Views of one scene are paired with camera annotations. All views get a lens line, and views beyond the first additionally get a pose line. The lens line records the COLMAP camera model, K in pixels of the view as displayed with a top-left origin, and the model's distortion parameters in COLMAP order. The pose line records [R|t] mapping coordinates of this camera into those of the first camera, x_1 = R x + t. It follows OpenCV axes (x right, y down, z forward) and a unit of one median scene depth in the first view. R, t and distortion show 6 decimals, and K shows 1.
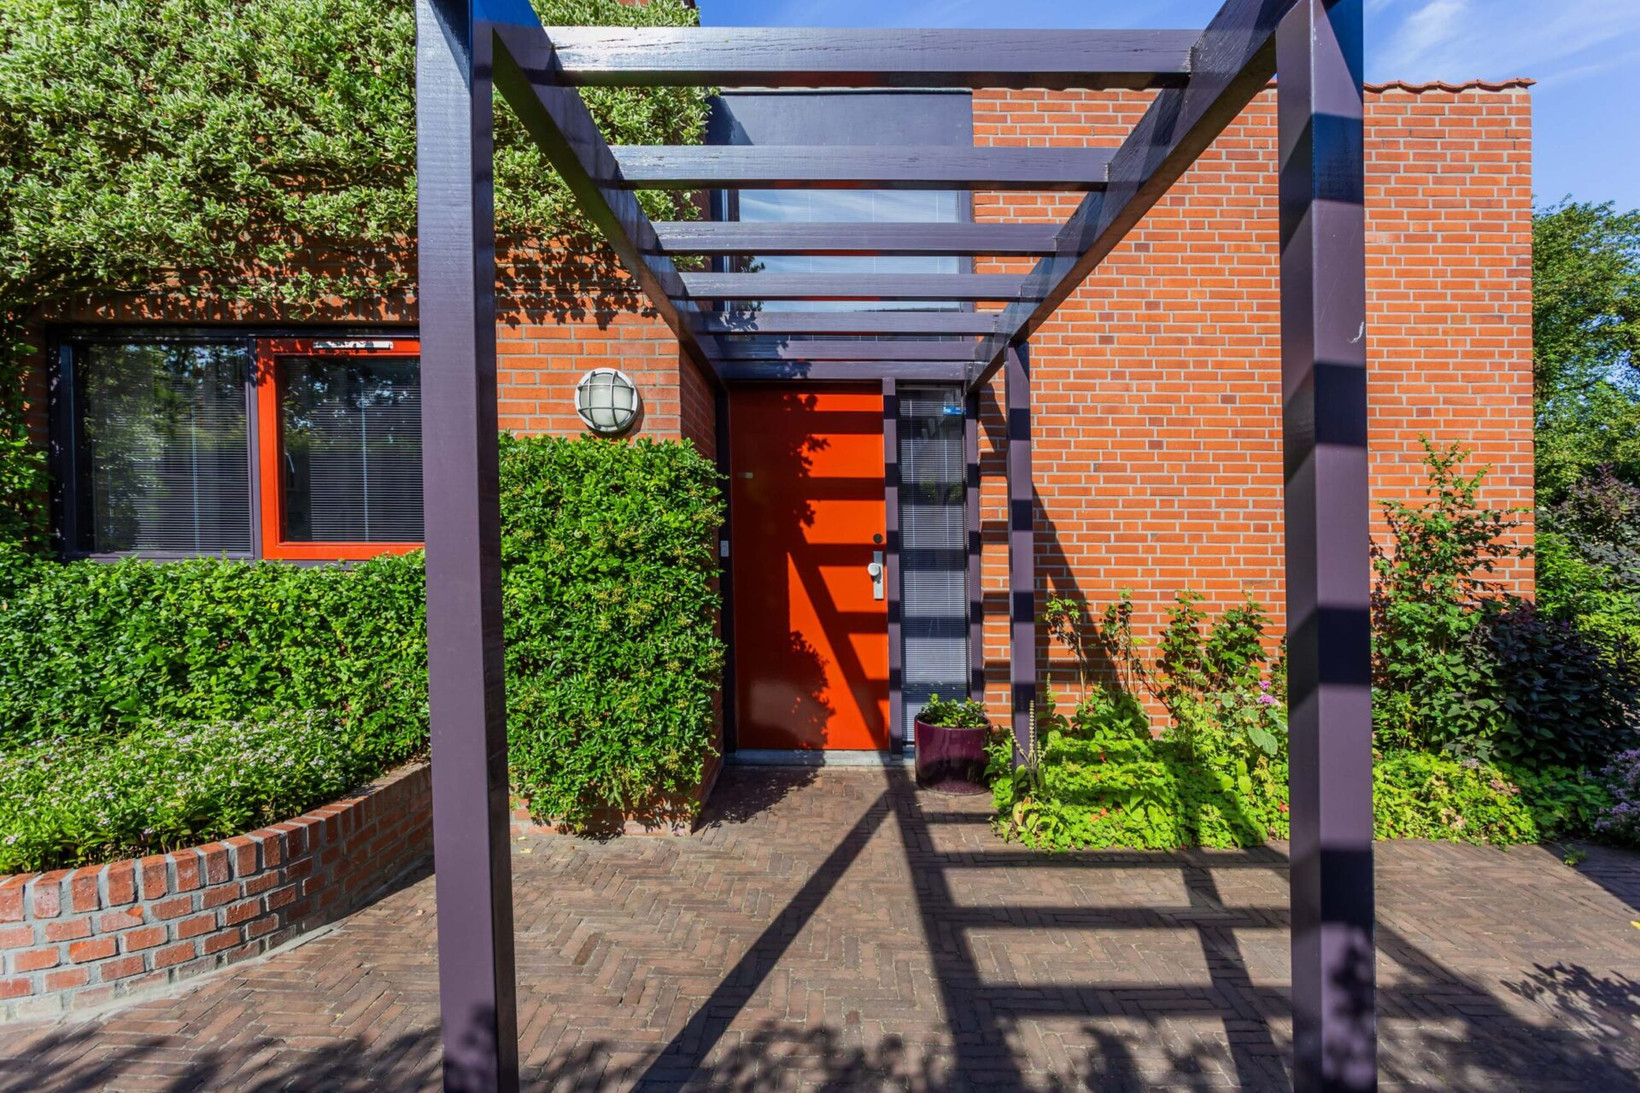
lens RADIAL K [[803.9, 0, 820.0], [0, 803.9, 546.5], [0, 0, 1]] dist [-0.020679, 0.011622]
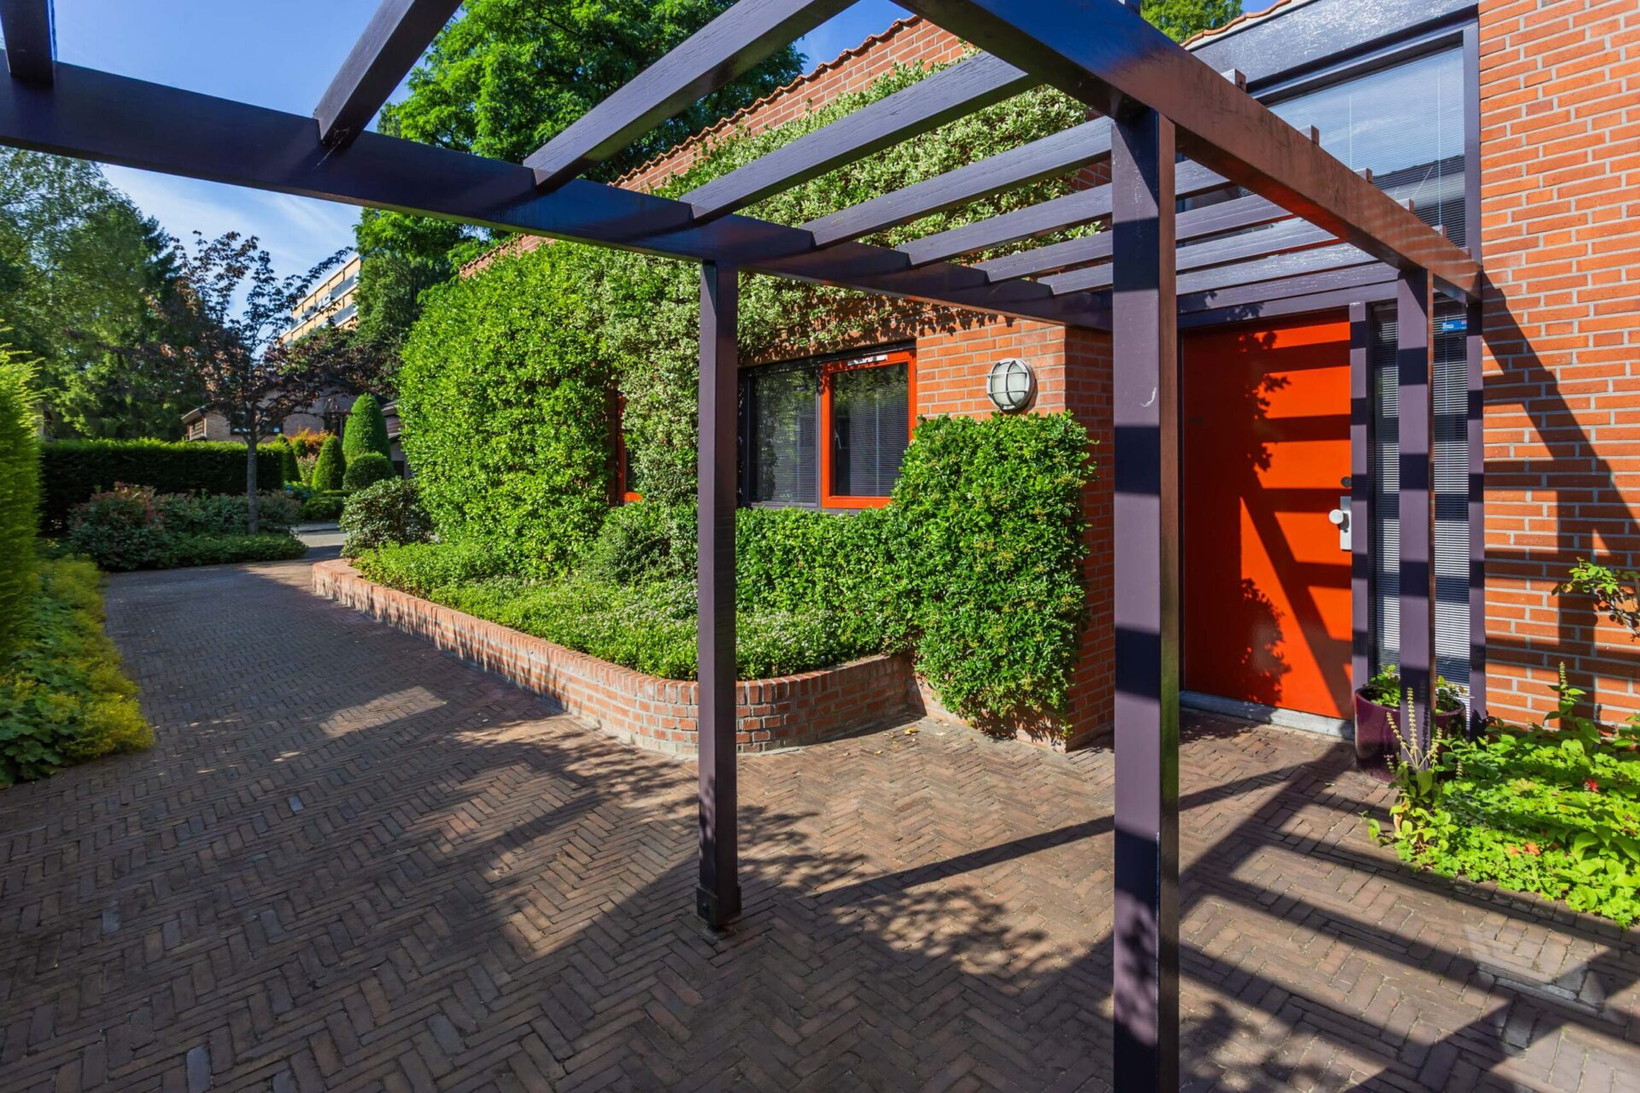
lens RADIAL K [[799.7, 0, 830.0], [0, 799.7, 401.6], [0, 0, 1]] dist [-0.001557, 0.000317]
pose [[0.686102, -0.078480, -0.723260, 0.466654], [0.032202, 0.996466, -0.077578, -0.069710], [0.726792, 0.029936, 0.686205, -0.066868]]
